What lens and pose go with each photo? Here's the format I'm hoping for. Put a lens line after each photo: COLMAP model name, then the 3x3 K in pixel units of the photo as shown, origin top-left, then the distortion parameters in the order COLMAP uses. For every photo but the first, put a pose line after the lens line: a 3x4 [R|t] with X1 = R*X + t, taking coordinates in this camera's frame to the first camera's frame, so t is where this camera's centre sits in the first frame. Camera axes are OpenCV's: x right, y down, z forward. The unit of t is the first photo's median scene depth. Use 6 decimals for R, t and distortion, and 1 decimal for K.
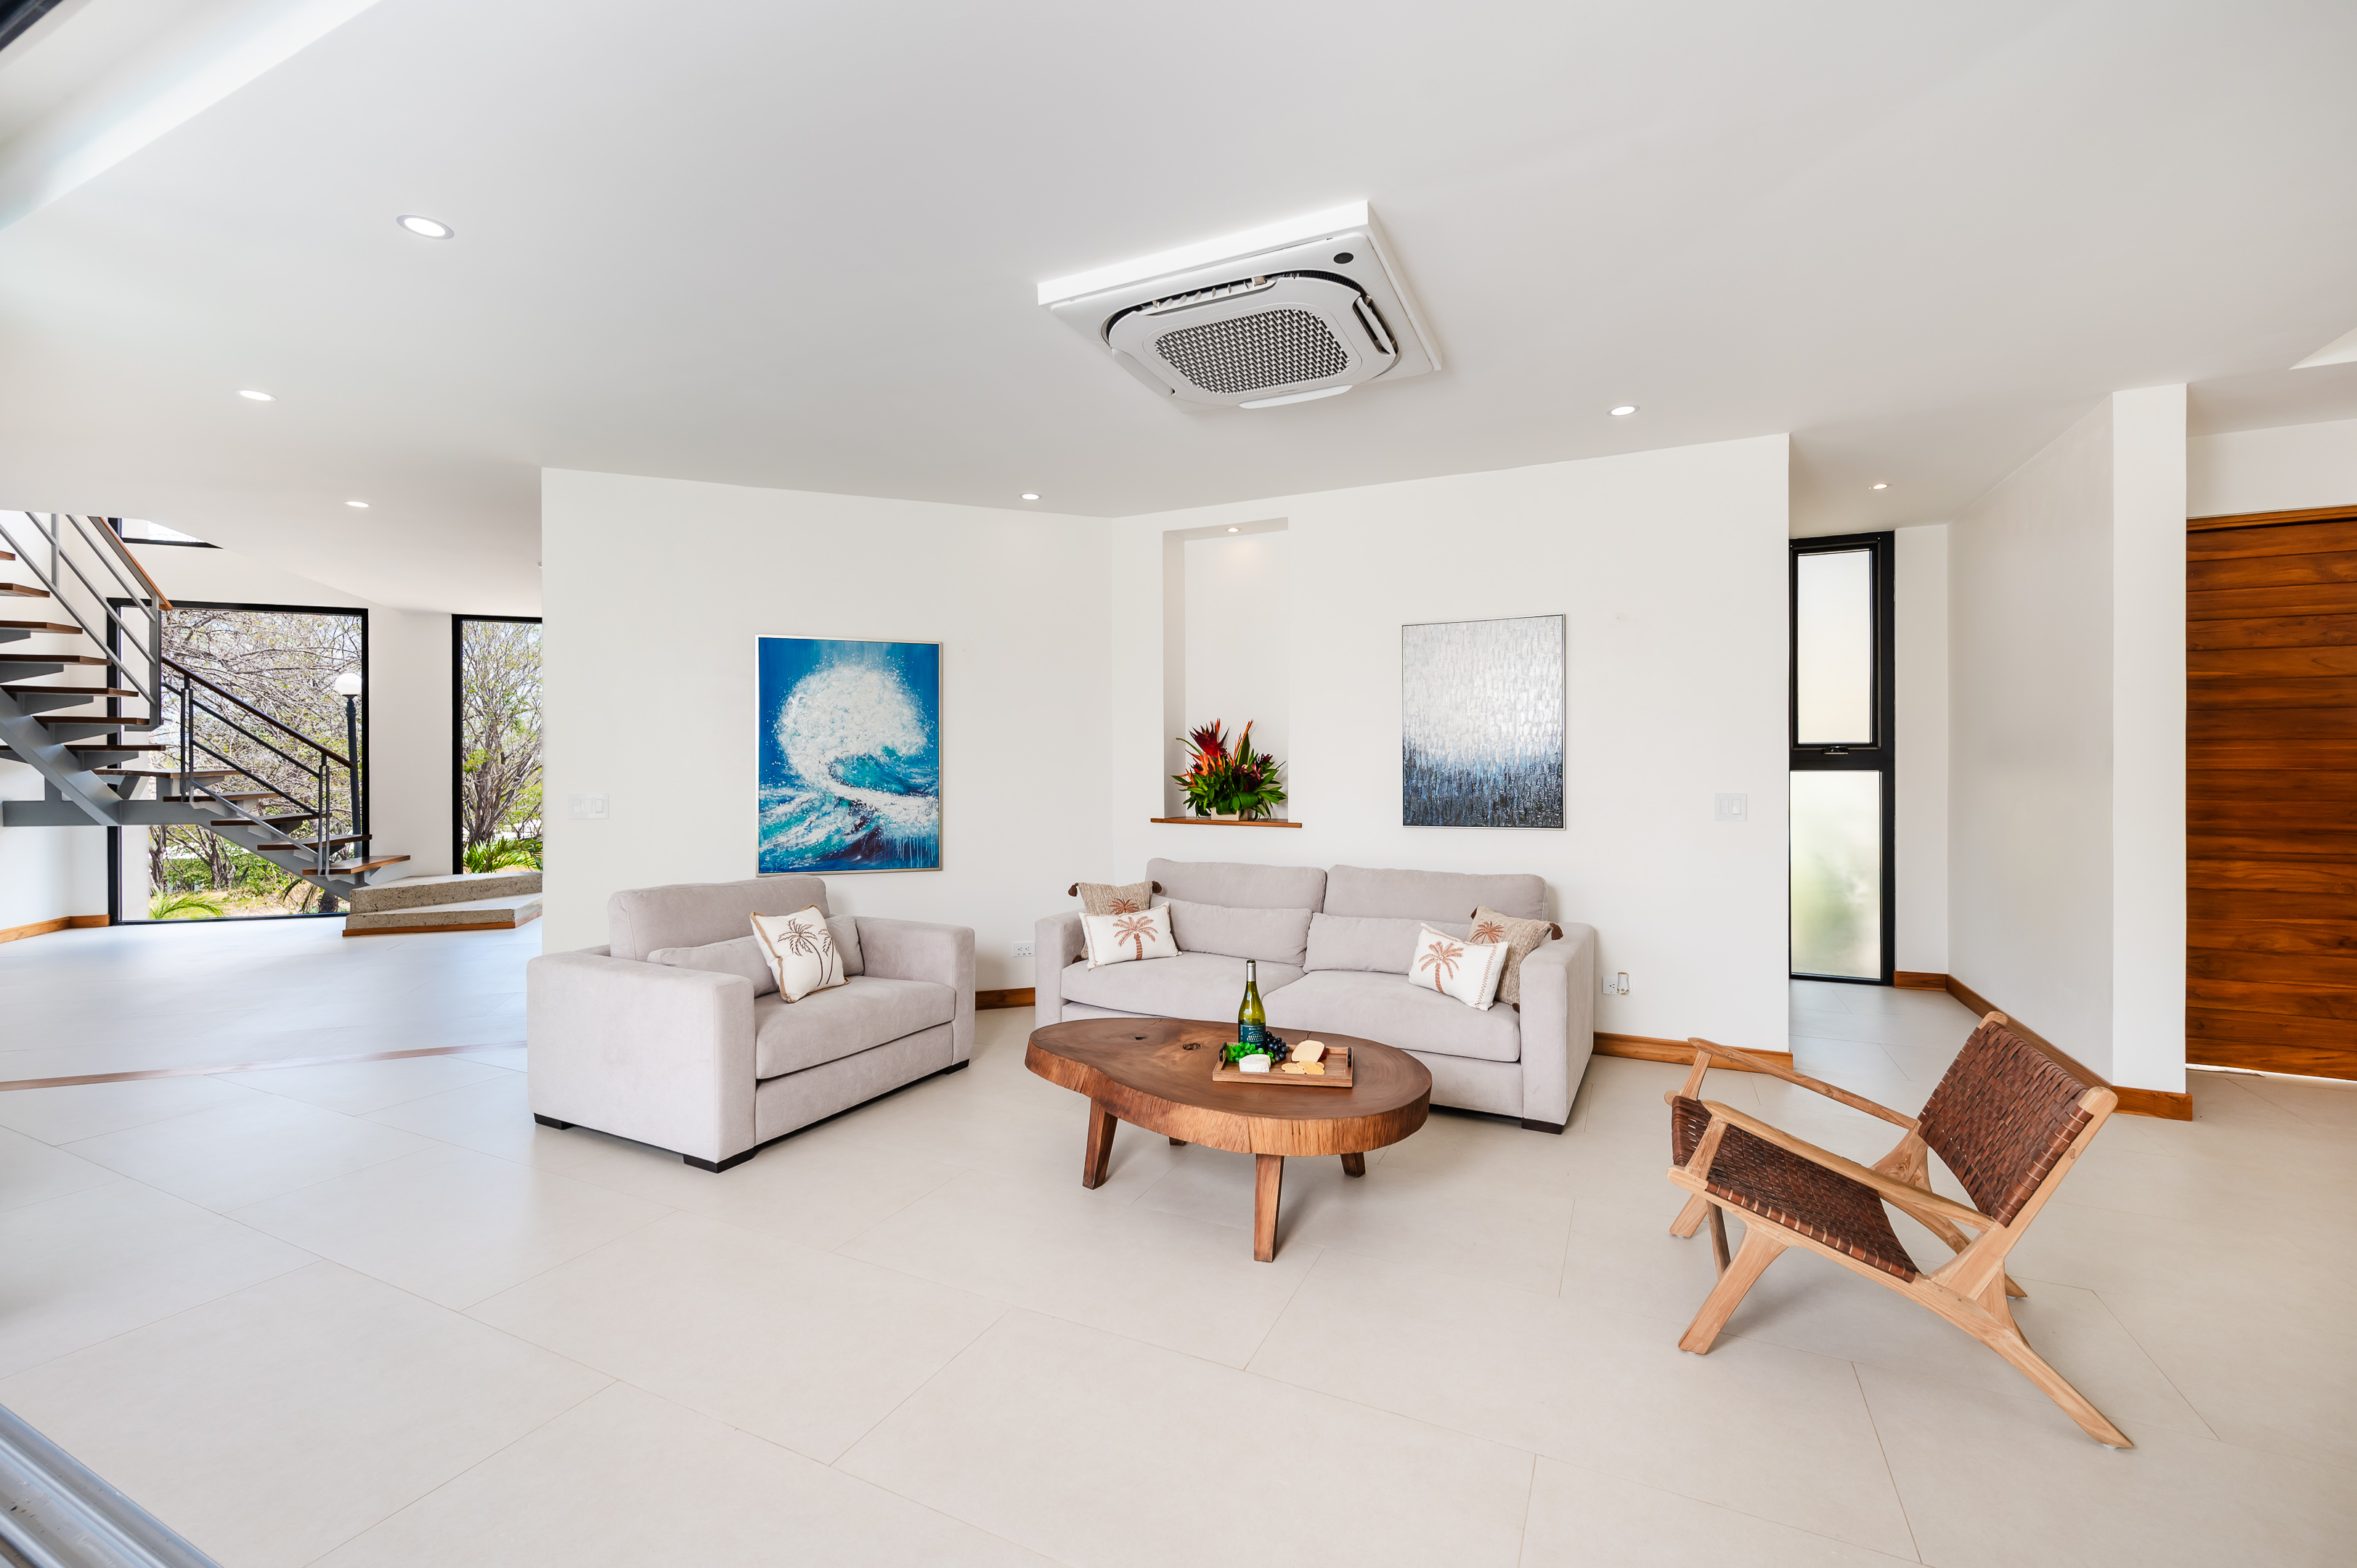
lens RADIAL K [[923.1, 0, 1178.5], [0, 923.1, 784.0], [0, 0, 1]] dist [0.000109, -0.000038]
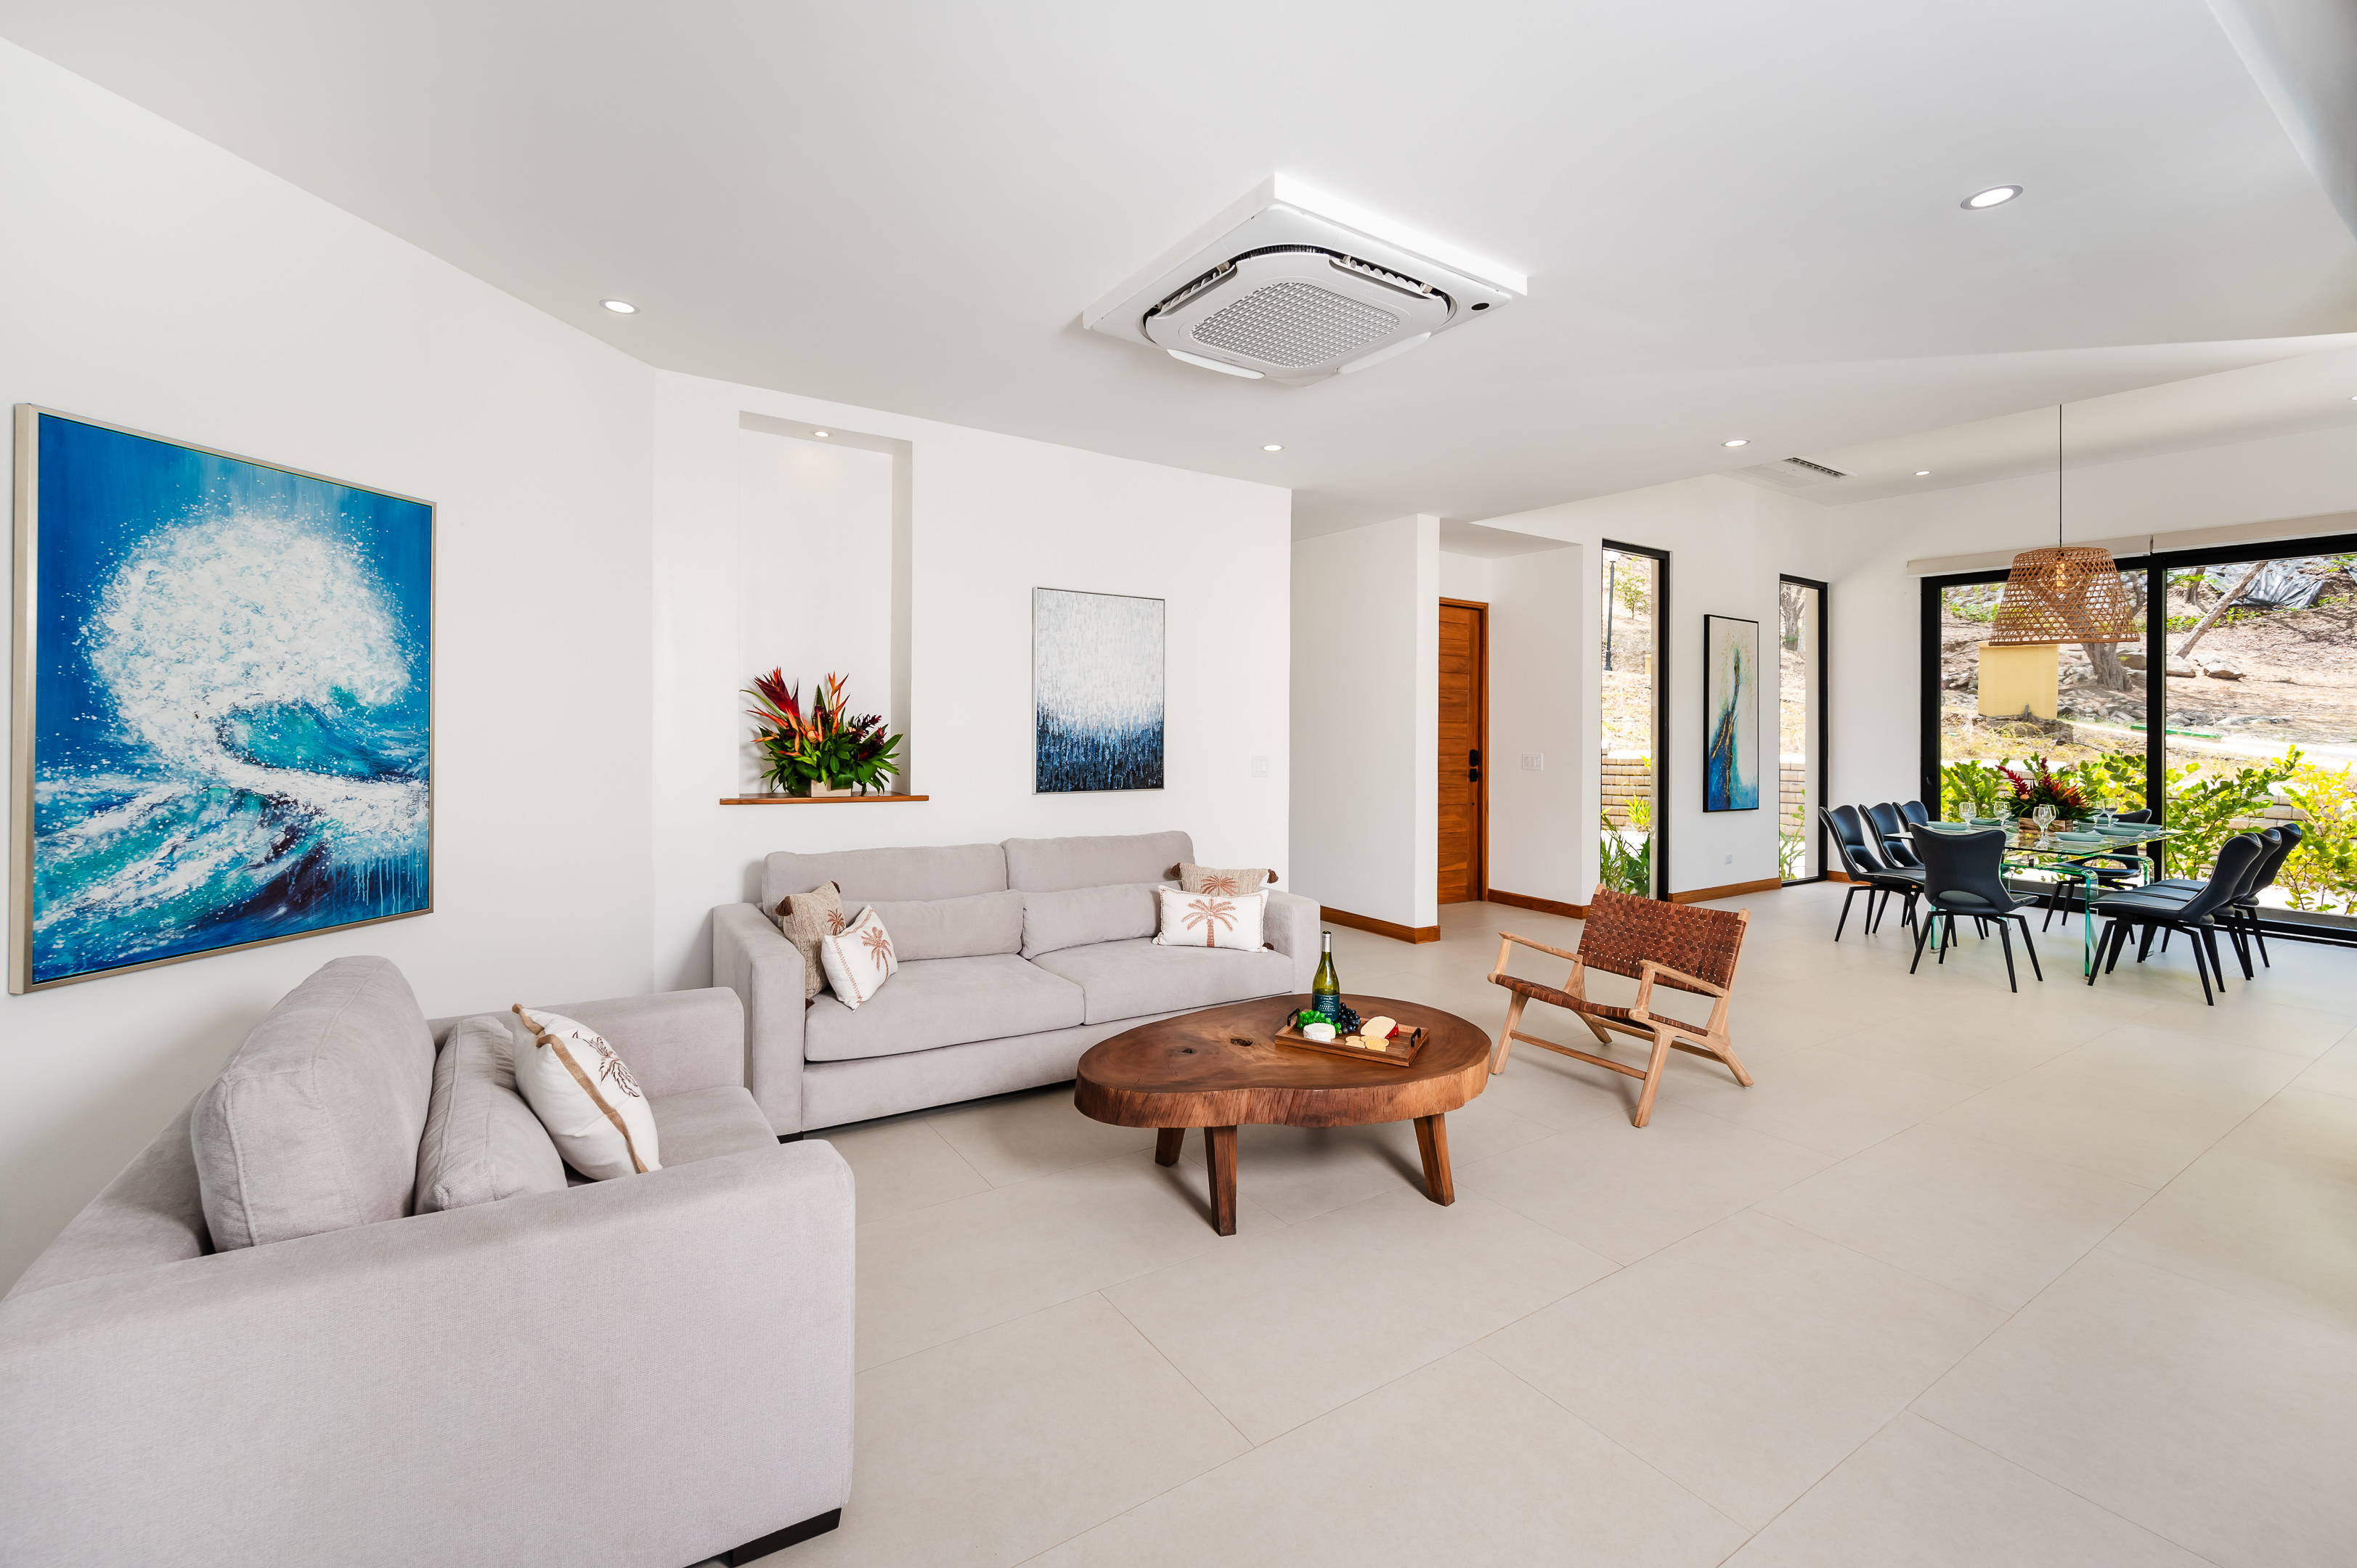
lens RADIAL K [[967.7, 0, 1100.6], [0, 967.7, 727.0], [0, 0, 1]] dist [0.001097, 0.000029]
pose [[0.557108, 0.008080, 0.830401, -0.537329], [-0.001119, 0.999959, -0.008979, -0.014267], [-0.830439, 0.004073, 0.557094, 0.353440]]
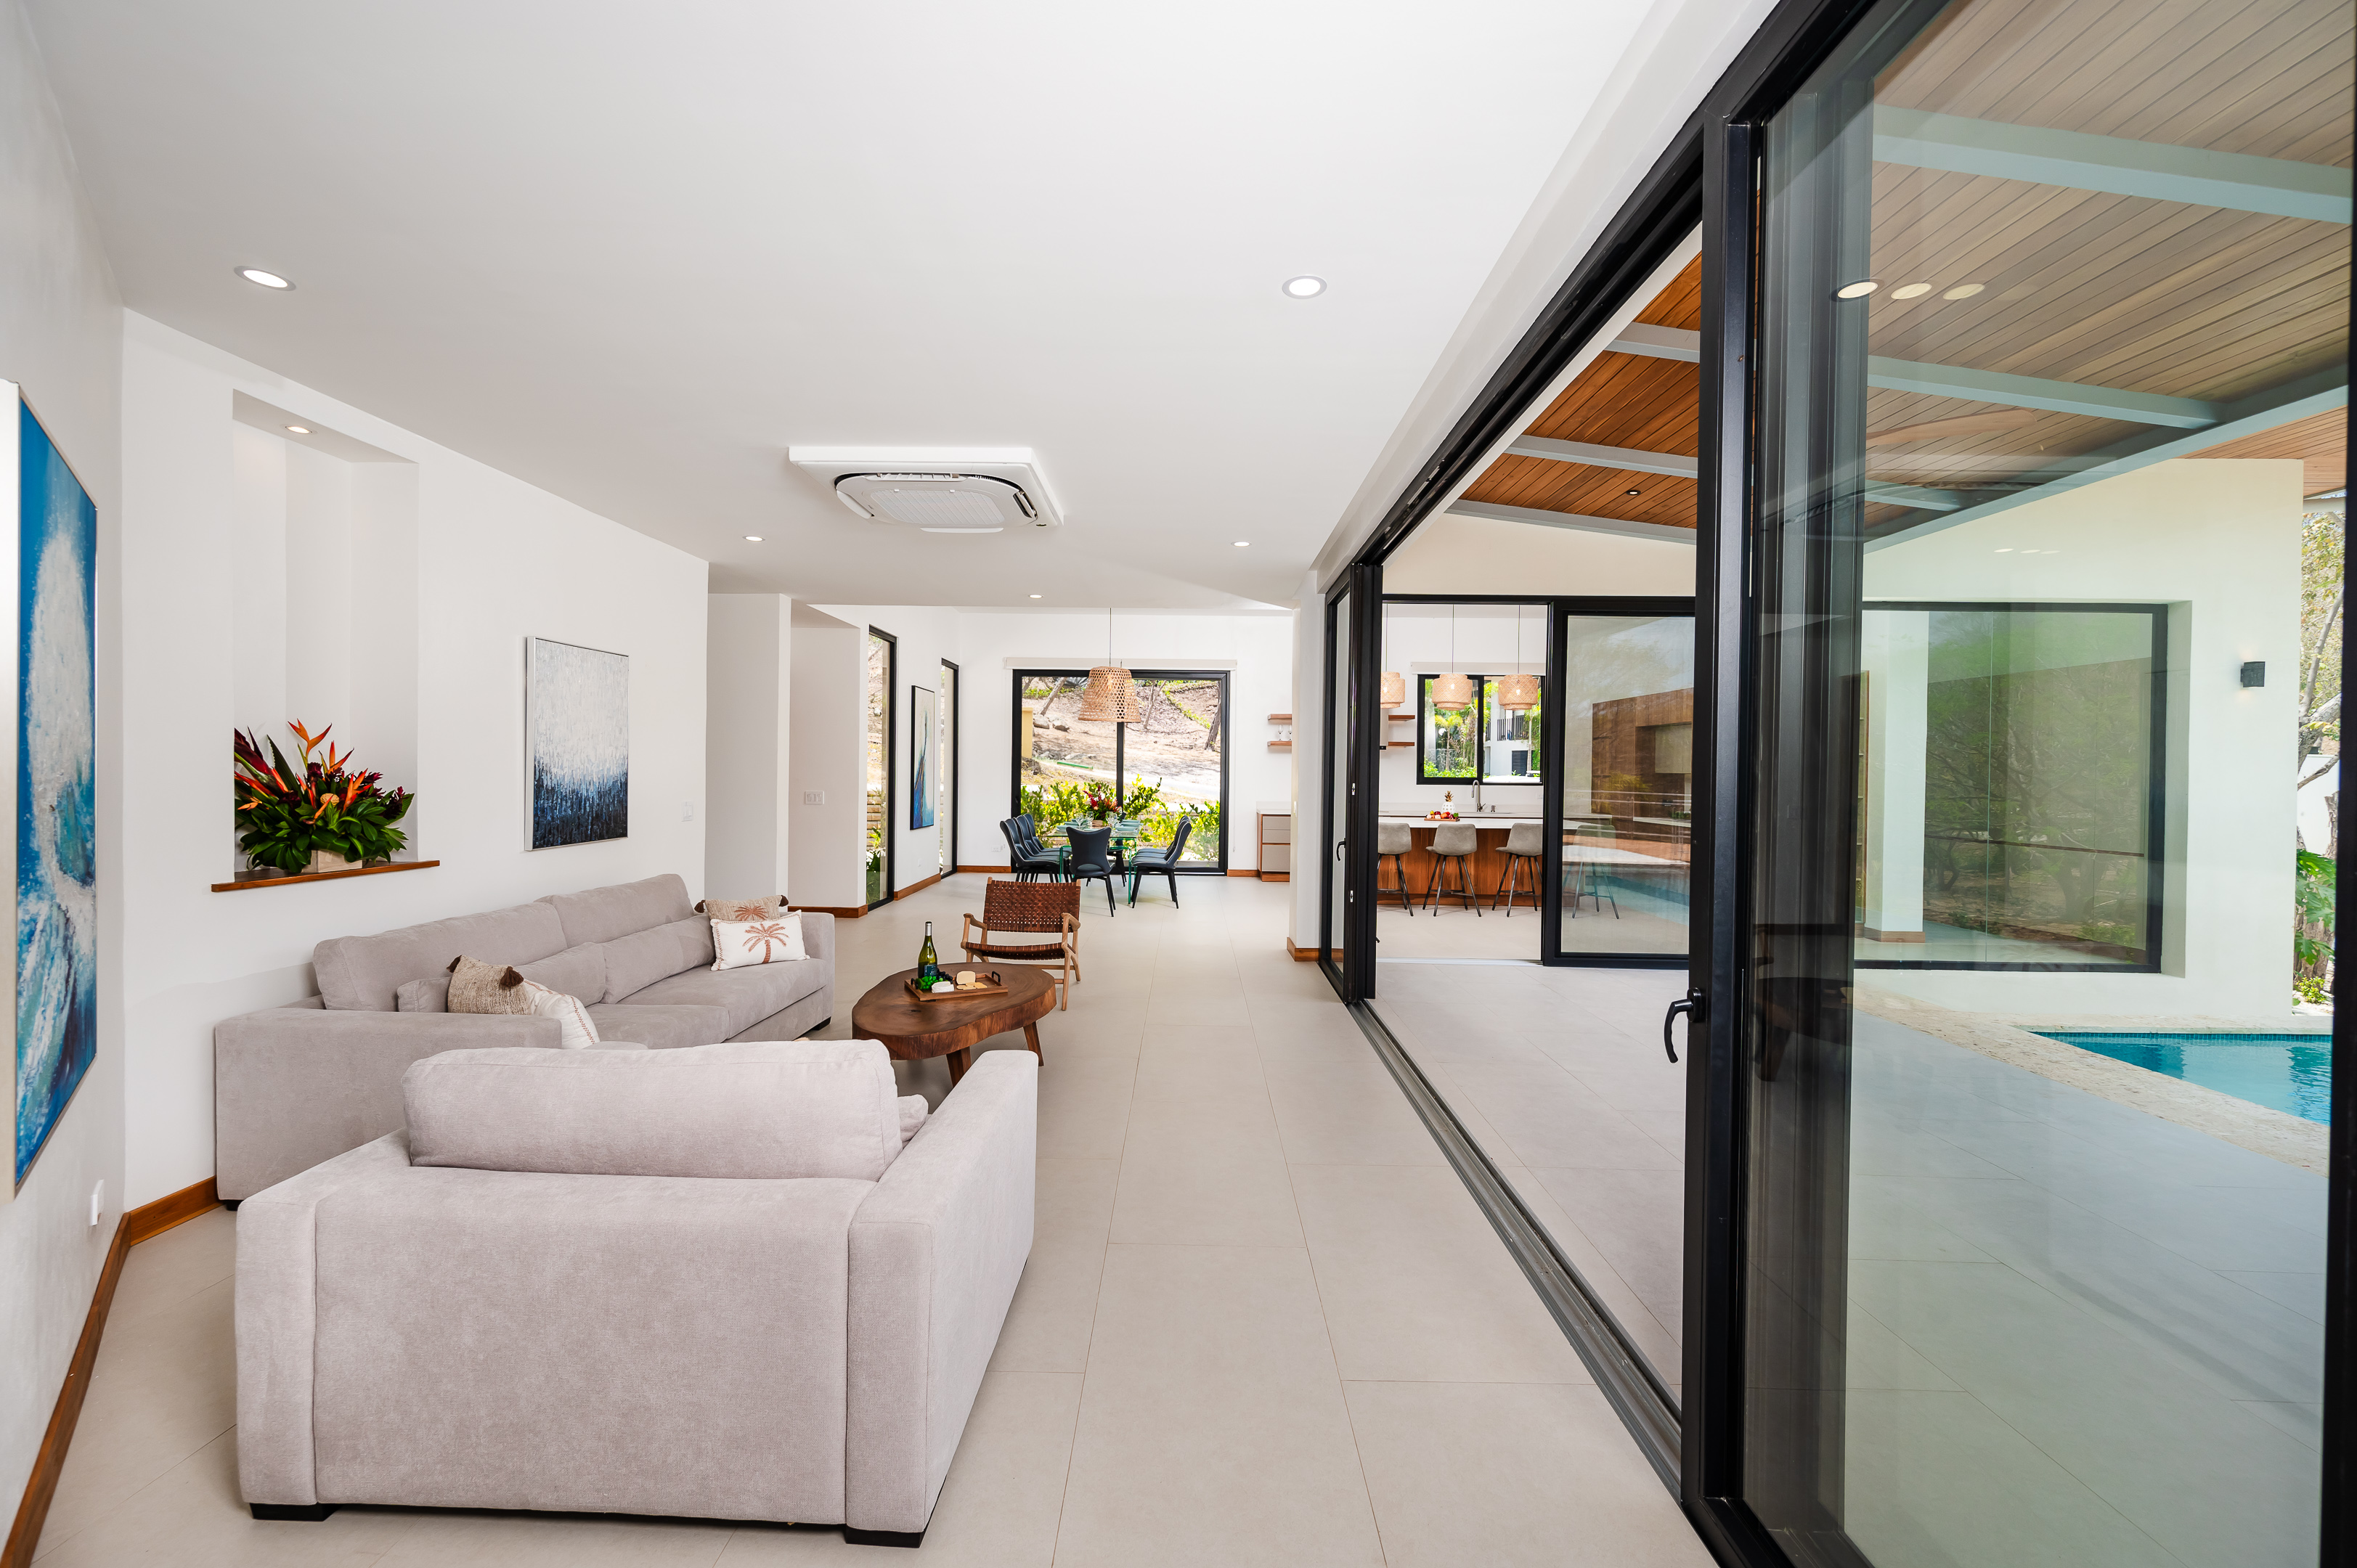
lens RADIAL K [[965.5, 0, 1177.1], [0, 965.5, 757.3], [0, 0, 1]] dist [0.000235, -0.000045]
pose [[-0.413914, 0.007827, 0.910282, -0.877551], [0.007462, 0.999959, -0.005205, -0.036721], [-0.910285, 0.004638, -0.413955, 0.765059]]
